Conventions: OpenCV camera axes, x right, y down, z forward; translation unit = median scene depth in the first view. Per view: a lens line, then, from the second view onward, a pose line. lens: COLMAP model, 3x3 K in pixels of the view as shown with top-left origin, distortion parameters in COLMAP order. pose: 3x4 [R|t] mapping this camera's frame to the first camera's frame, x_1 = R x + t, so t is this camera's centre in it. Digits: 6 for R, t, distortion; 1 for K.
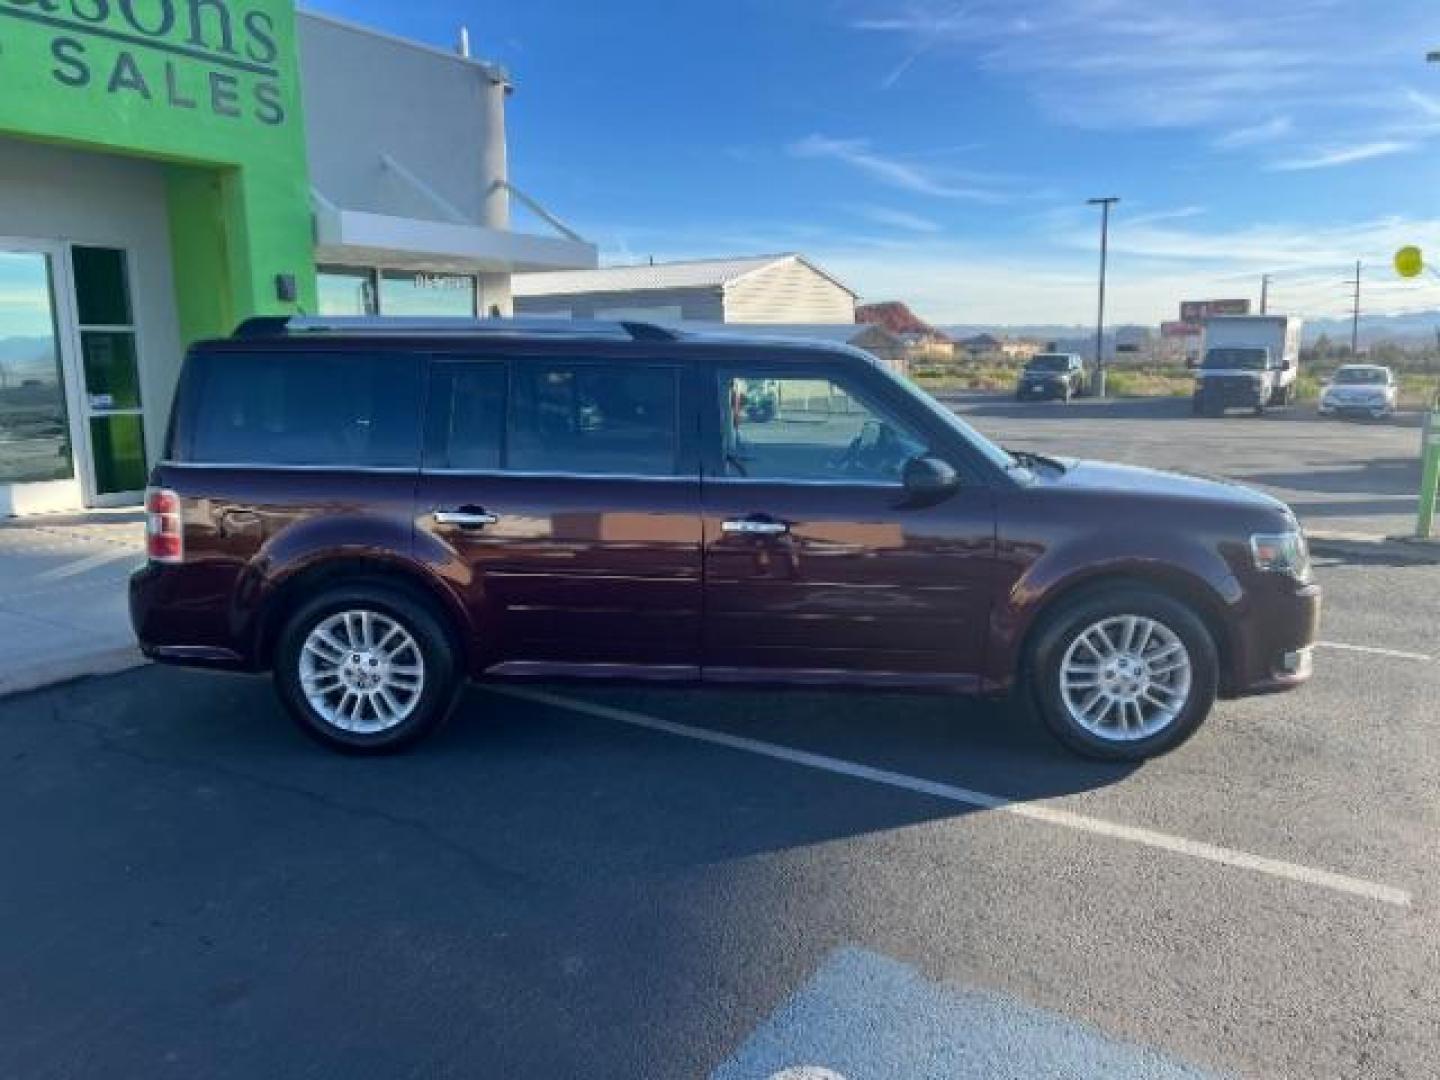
lens RADIAL K [[1086.1, 0, 720.0], [0, 1086.1, 540.0], [0, 0, 1]] dist [0.061212, -0.071614]
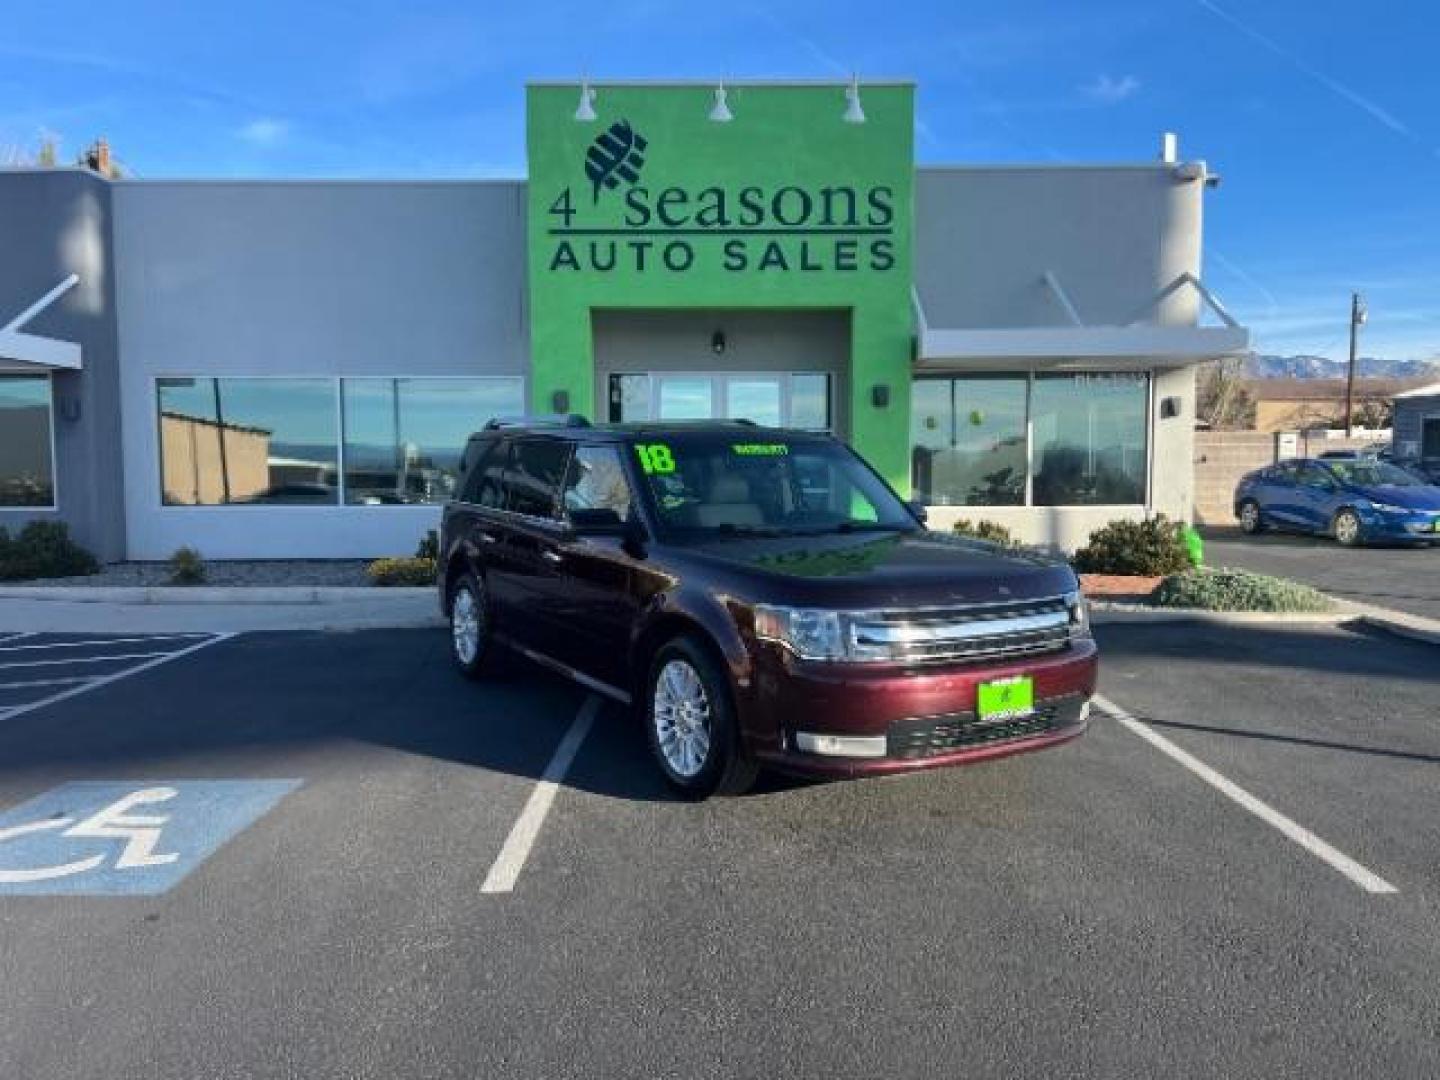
lens RADIAL K [[1086.1, 0, 720.0], [0, 1086.1, 540.0], [0, 0, 1]] dist [0.061212, -0.071614]
pose [[0.555799, 0.061750, -0.829020, 0.592357], [-0.135843, 0.990579, -0.017290, -0.018028], [0.820143, 0.122226, 0.558951, 0.174686]]
